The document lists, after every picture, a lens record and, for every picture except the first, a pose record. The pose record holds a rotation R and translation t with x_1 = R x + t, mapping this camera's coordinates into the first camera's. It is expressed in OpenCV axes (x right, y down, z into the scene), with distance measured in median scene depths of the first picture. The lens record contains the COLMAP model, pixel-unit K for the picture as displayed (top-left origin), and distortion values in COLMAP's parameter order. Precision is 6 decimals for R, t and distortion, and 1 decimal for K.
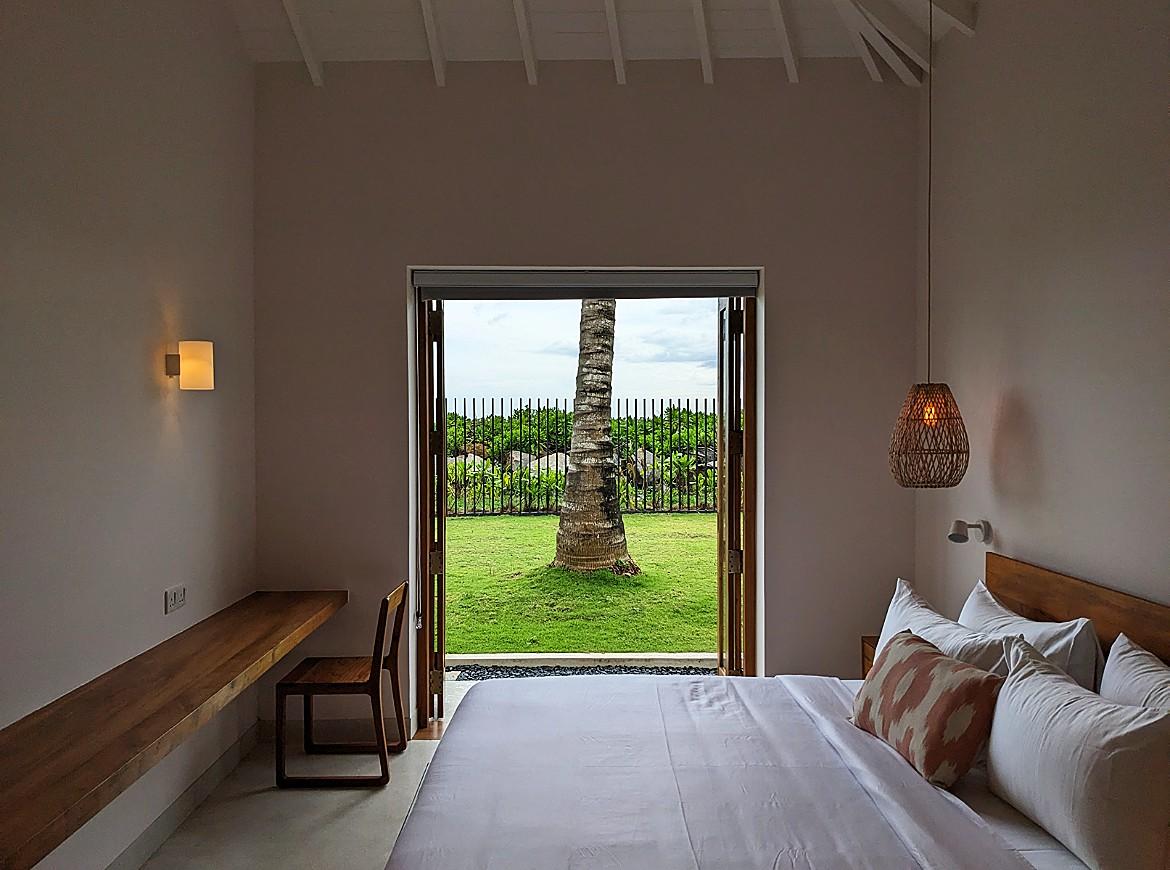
lens RADIAL K [[924.3, 0, 581.7], [0, 924.3, 442.4], [0, 0, 1]] dist [0.032600, -0.044896]
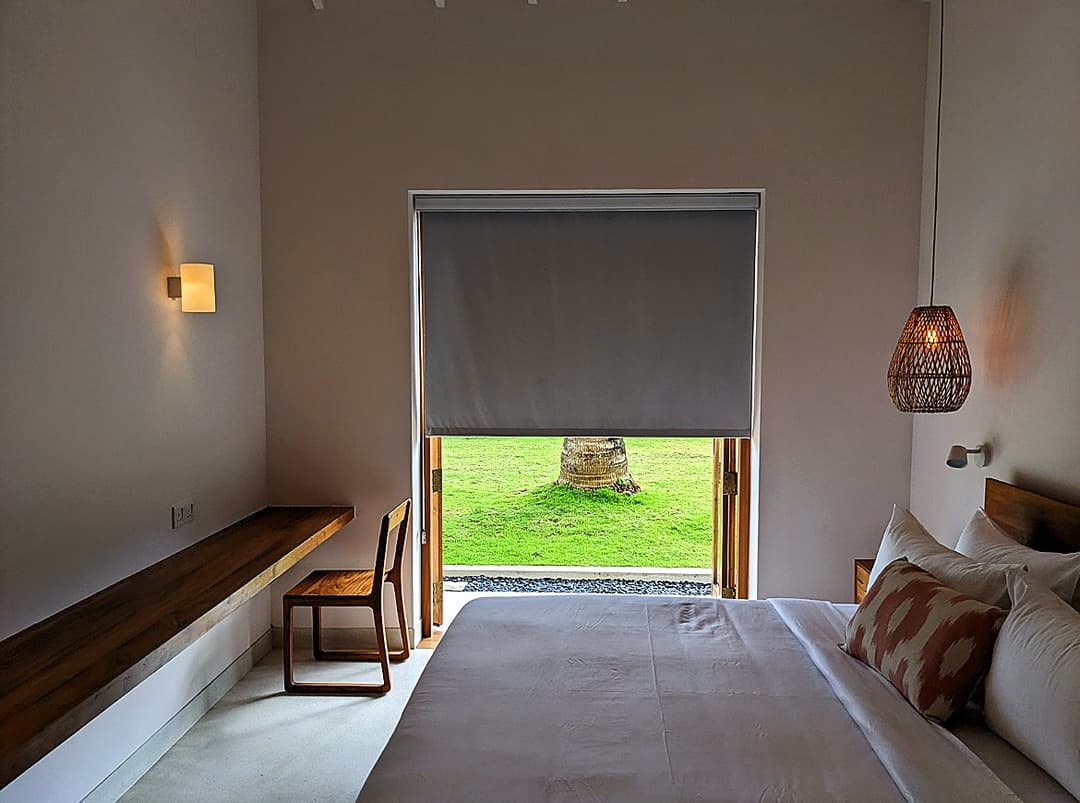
lens RADIAL K [[853.2, 0, 547.9], [0, 853.2, 419.1], [0, 0, 1]] dist [0.032600, -0.044896]
pose [[0.998625, 0.007307, -0.051907, 0.015970], [-0.004163, 0.998165, 0.060416, 0.002190], [0.052253, -0.060117, 0.996823, 0.062728]]
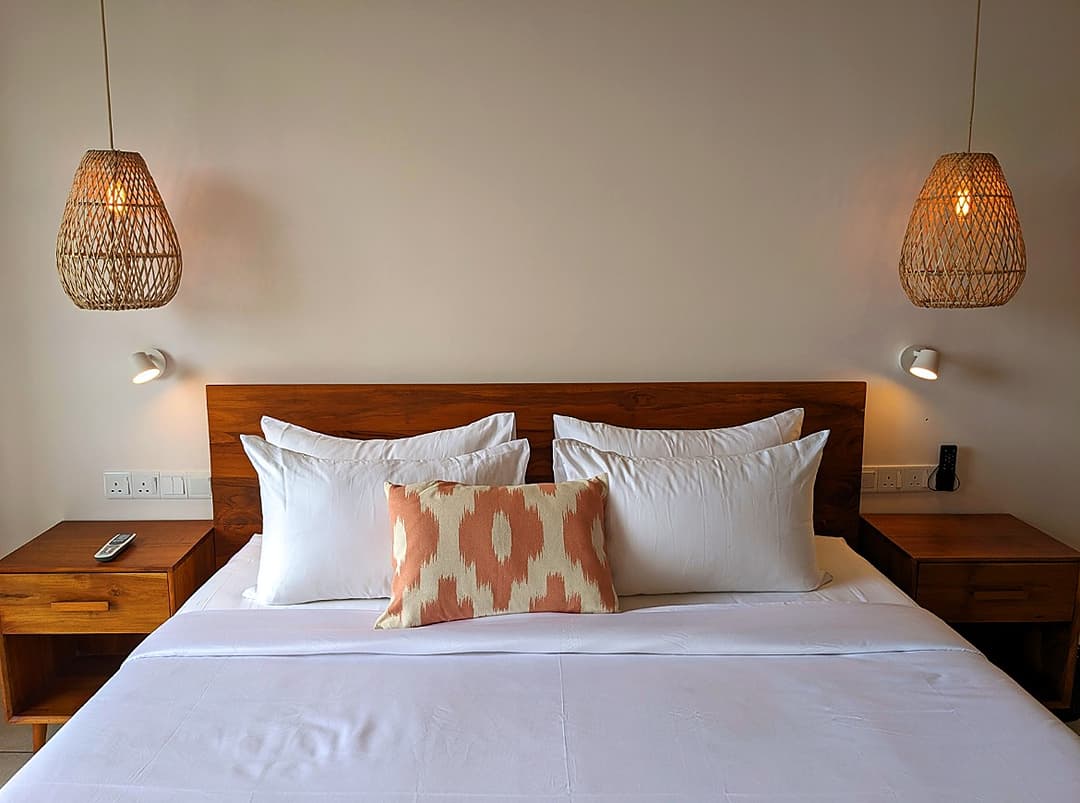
lens RADIAL K [[853.2, 0, 540.9], [0, 853.2, 404.0], [0, 0, 1]] dist [0.032600, -0.044896]
pose [[0.020936, -0.173755, 0.984566, -0.227661], [0.030934, 0.984423, 0.173072, 0.016388], [-0.999302, 0.026833, 0.025984, 0.611560]]
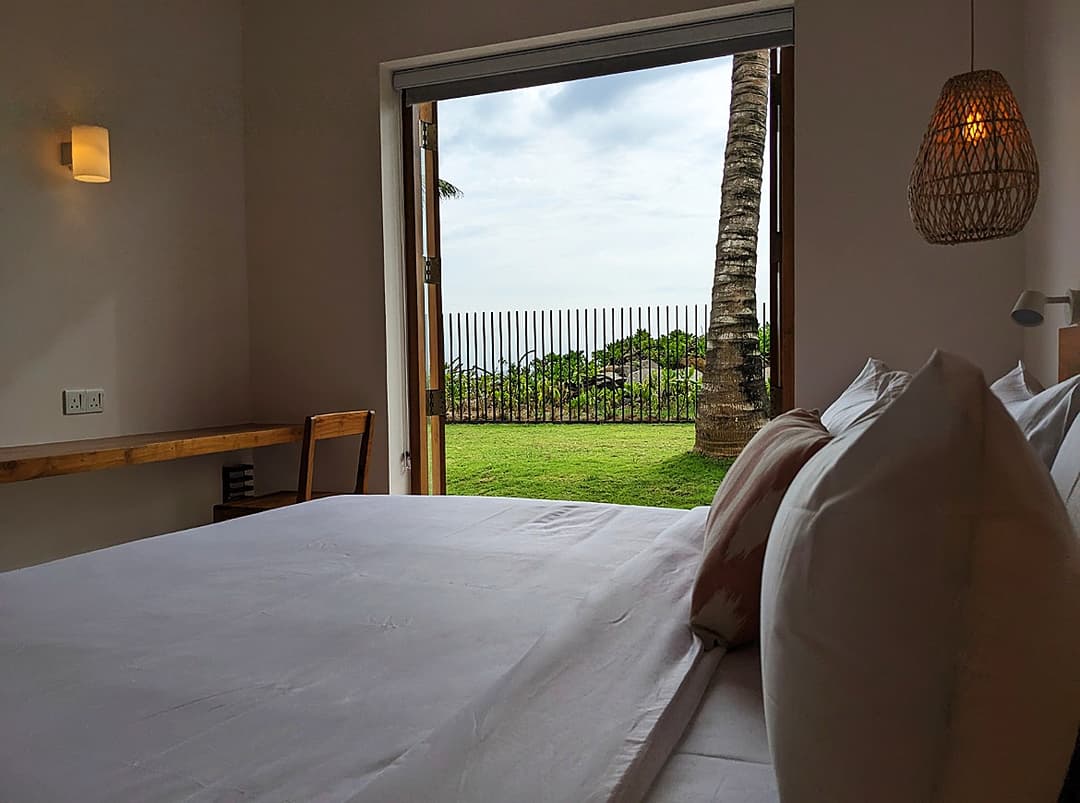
lens RADIAL K [[853.2, 0, 538.1], [0, 853.2, 412.6], [0, 0, 1]] dist [0.032600, -0.044896]
pose [[0.931465, 0.006394, -0.363774, 0.275038], [0.005503, 0.999484, 0.031657, 0.131027], [0.363789, -0.031489, 0.930949, 0.296775]]
